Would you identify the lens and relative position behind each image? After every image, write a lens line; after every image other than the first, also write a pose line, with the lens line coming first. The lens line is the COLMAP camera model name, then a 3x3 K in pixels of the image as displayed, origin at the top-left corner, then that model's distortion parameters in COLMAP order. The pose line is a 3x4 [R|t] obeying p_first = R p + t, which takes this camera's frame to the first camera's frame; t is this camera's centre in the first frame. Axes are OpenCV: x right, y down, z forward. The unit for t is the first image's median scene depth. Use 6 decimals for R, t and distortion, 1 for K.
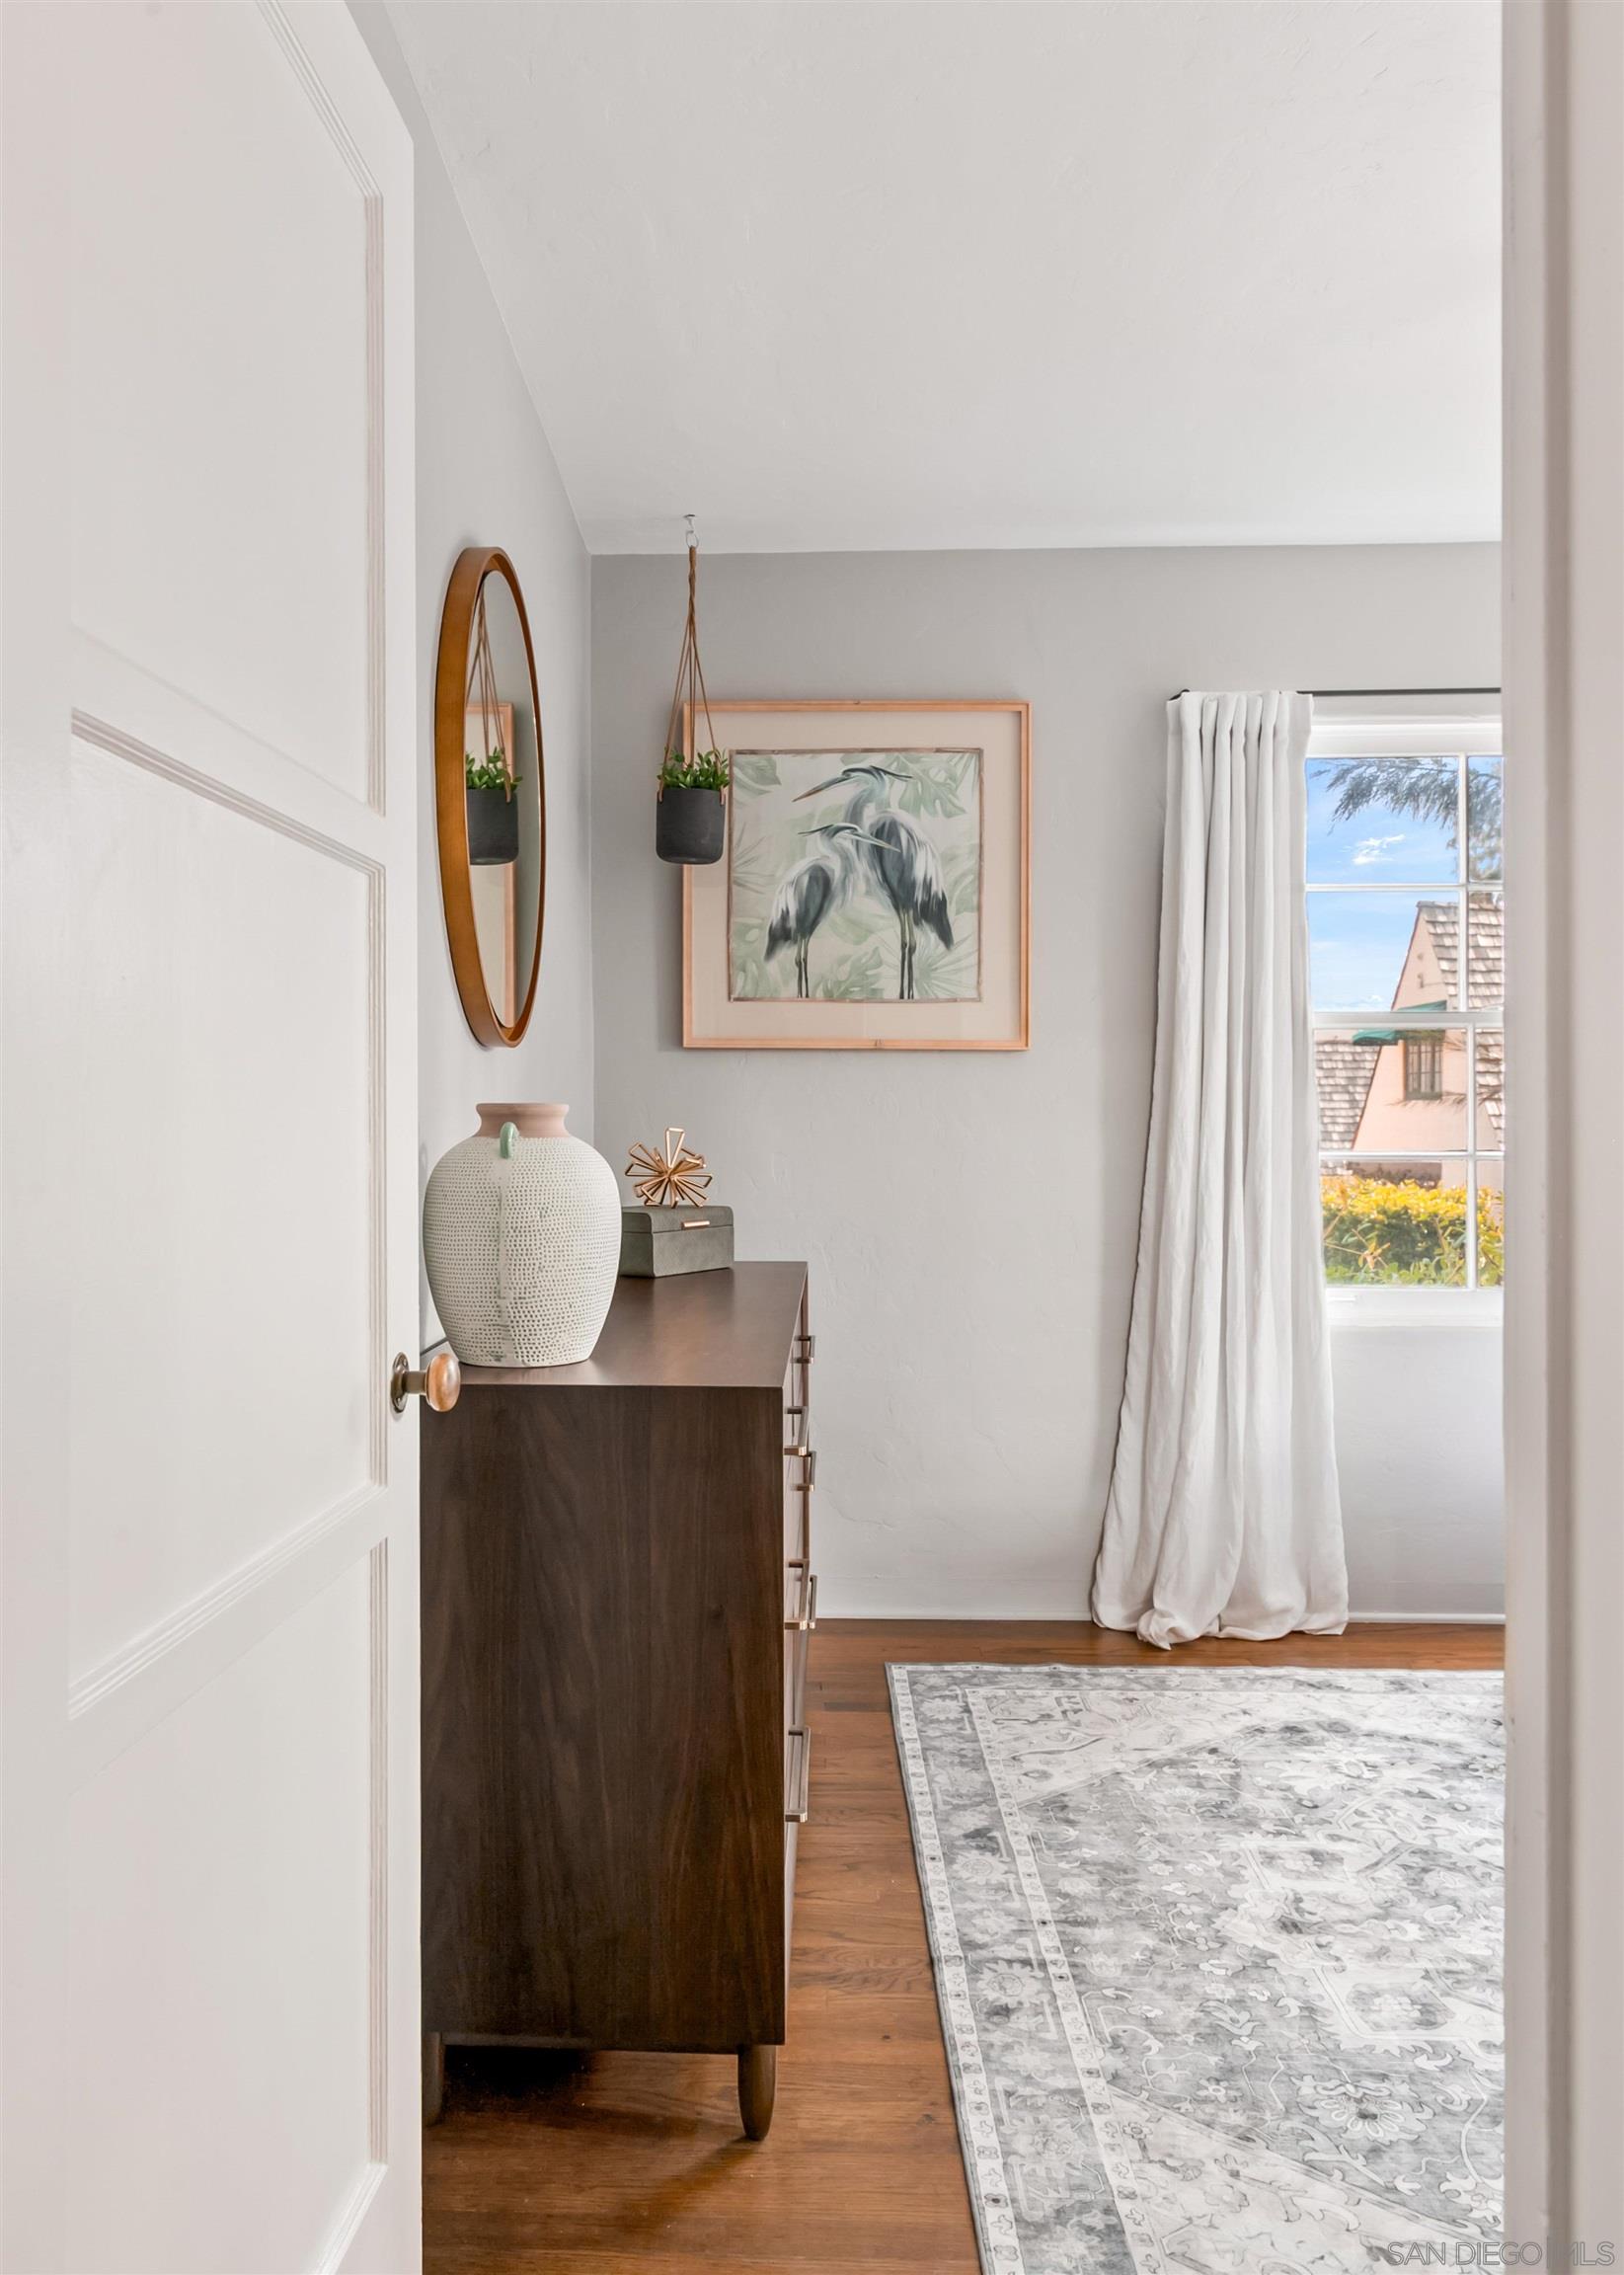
lens RADIAL K [[1640.0, 0, 812.0], [0, 1640.0, 1137.5], [0, 0, 1]] dist [0.000433, -0.000206]
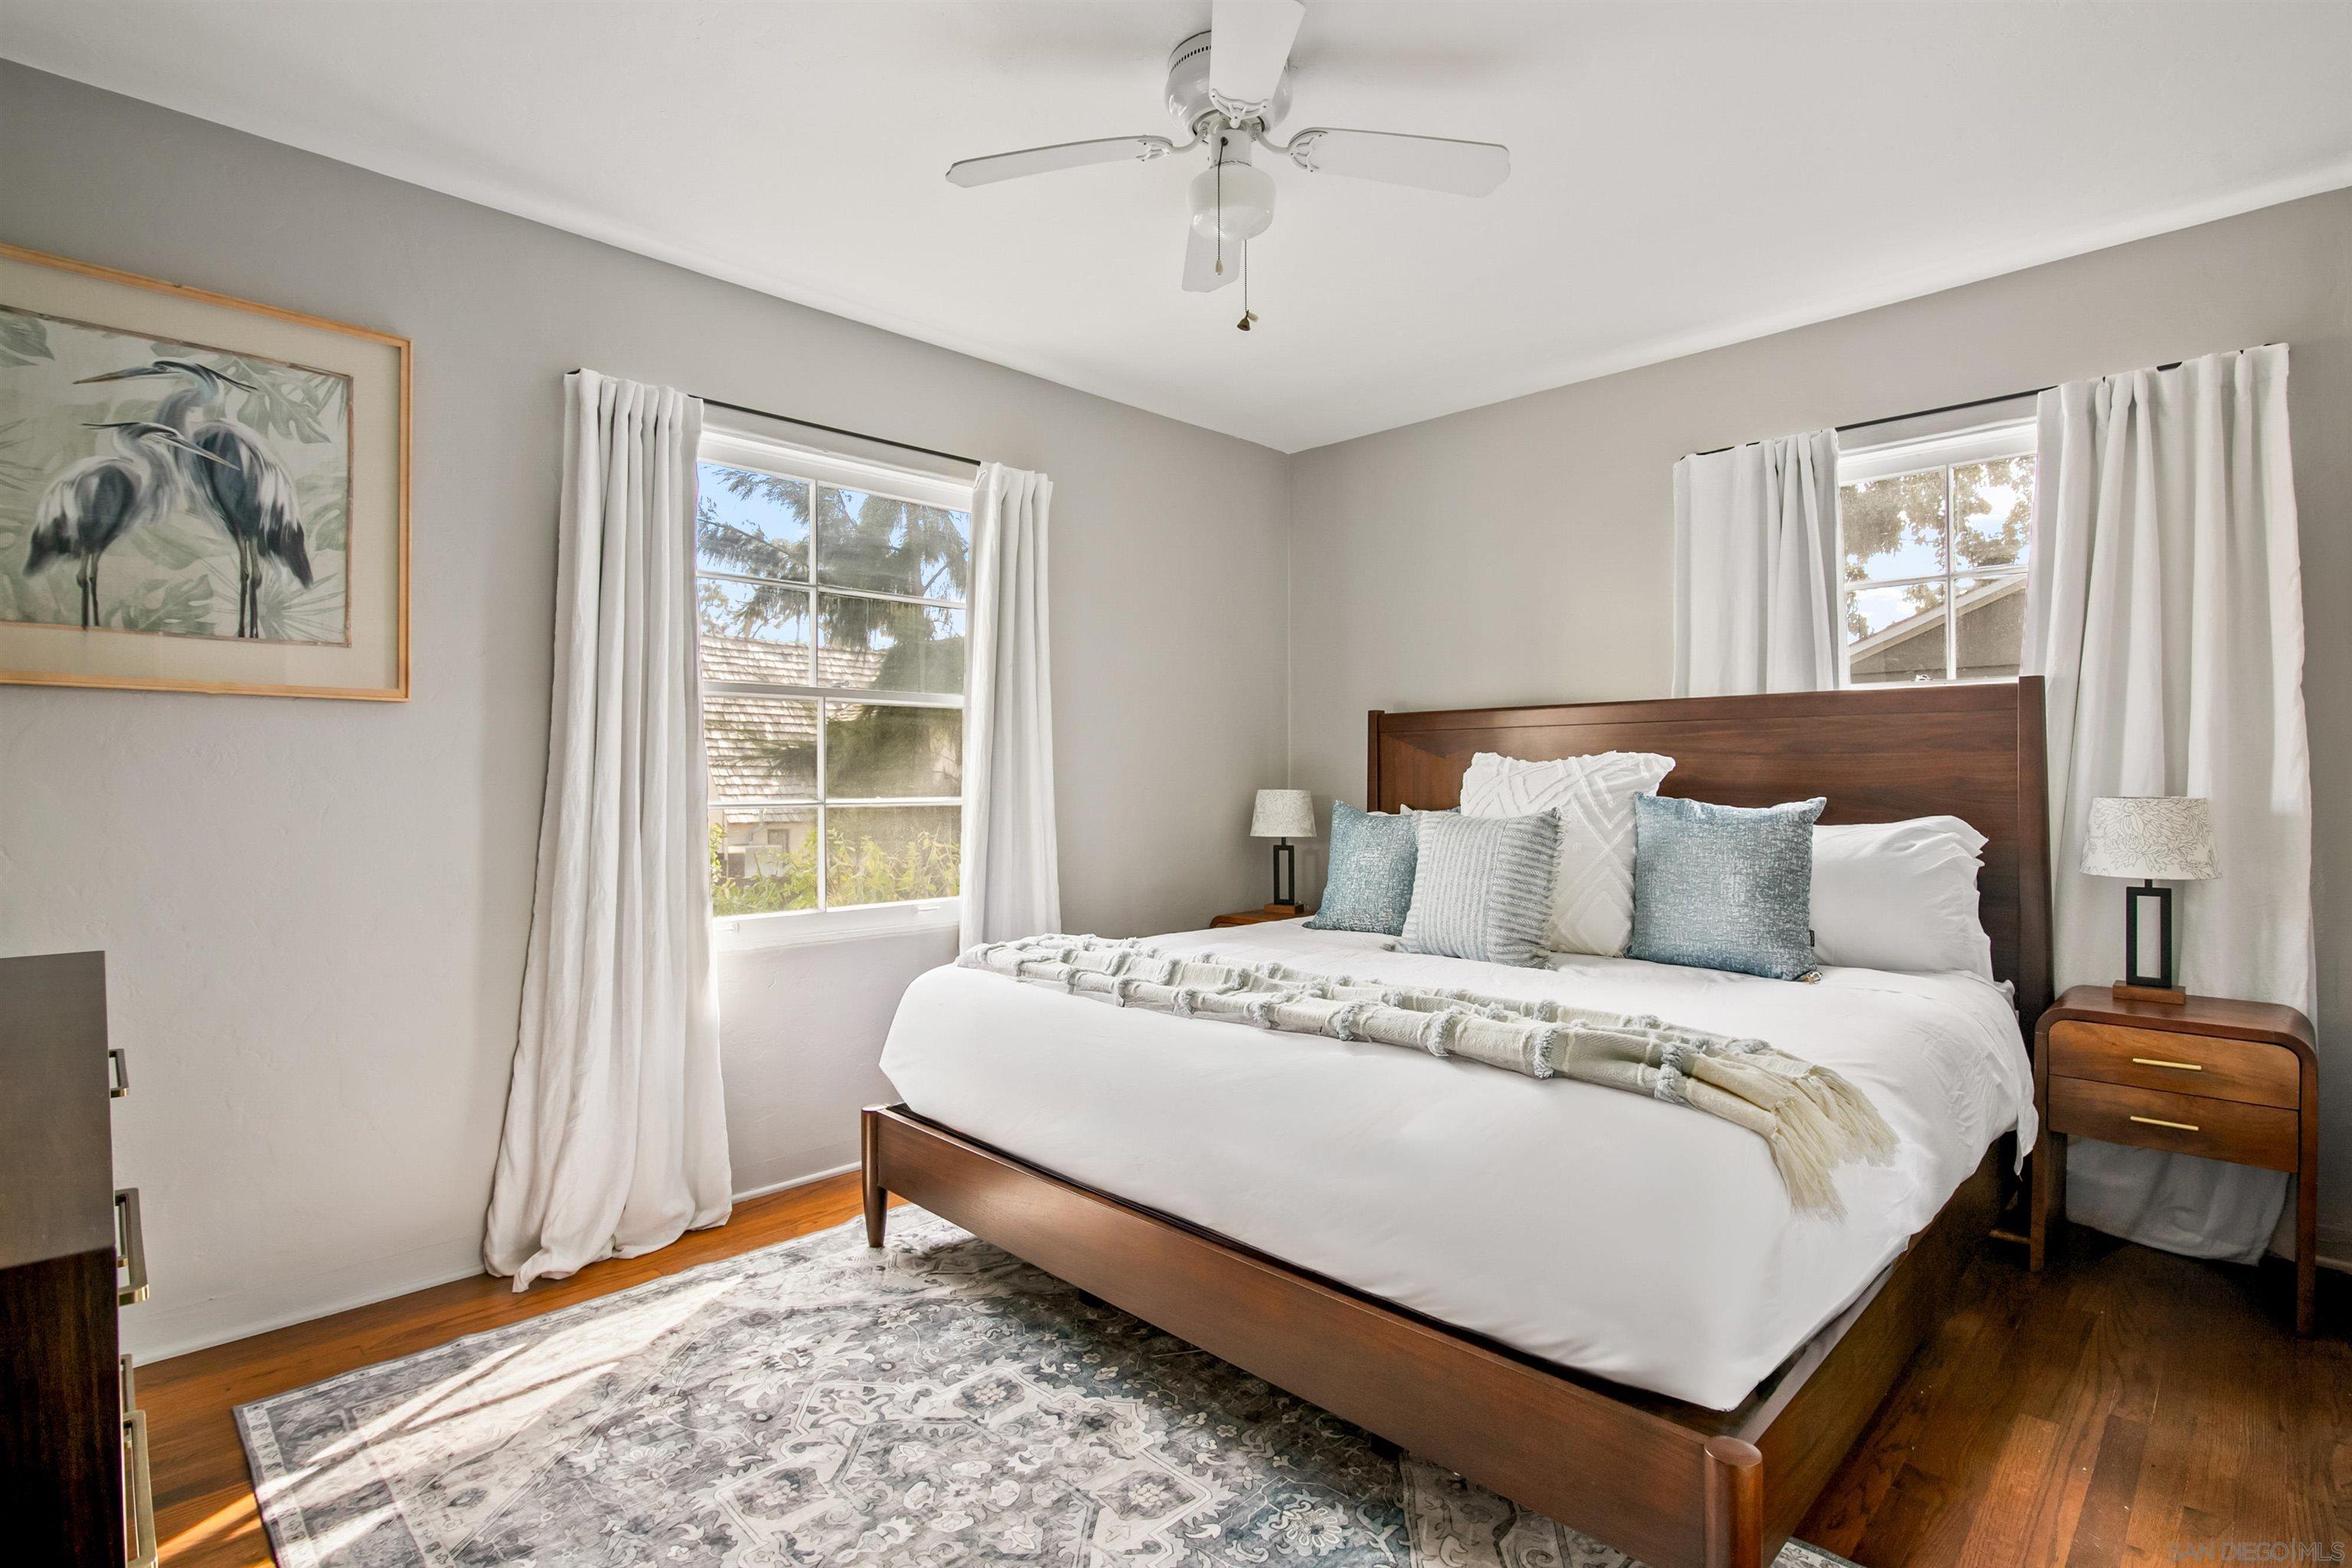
lens RADIAL K [[1130.3, 0, 1176.0], [0, 1130.3, 784.0], [0, 0, 1]] dist [-0.015245, 0.000061]
pose [[0.709902, -0.004292, 0.704288, -0.012530], [0.010035, 0.999942, -0.004021, 0.002225], [-0.704229, 0.009923, 0.709903, 0.221994]]
